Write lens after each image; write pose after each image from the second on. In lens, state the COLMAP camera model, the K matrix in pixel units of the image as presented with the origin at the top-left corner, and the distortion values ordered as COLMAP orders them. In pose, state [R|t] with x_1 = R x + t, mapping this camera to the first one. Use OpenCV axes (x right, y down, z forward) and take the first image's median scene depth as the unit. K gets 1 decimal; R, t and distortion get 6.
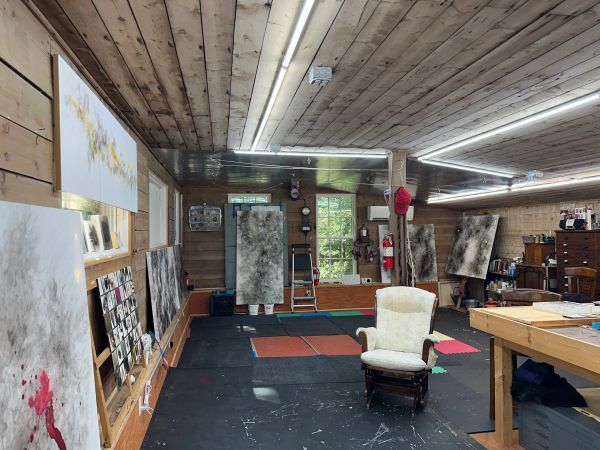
lens RADIAL K [[393.1, 0, 297.9], [0, 393.1, 227.1], [0, 0, 1]] dist [0.056567, -0.051019]
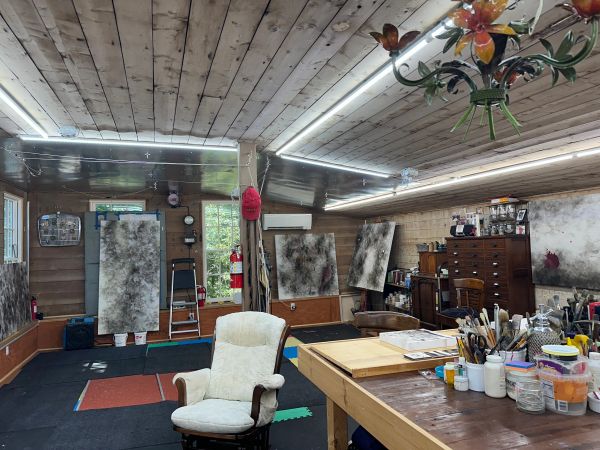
lens RADIAL K [[399.4, 0, 300.6], [0, 399.4, 224.2], [0, 0, 1]] dist [0.007173, -0.051877]
pose [[0.986672, -0.012780, 0.162220, 0.125290], [0.018685, 0.999215, -0.034923, 0.003435], [-0.161646, 0.037488, 0.986137, 0.103440]]
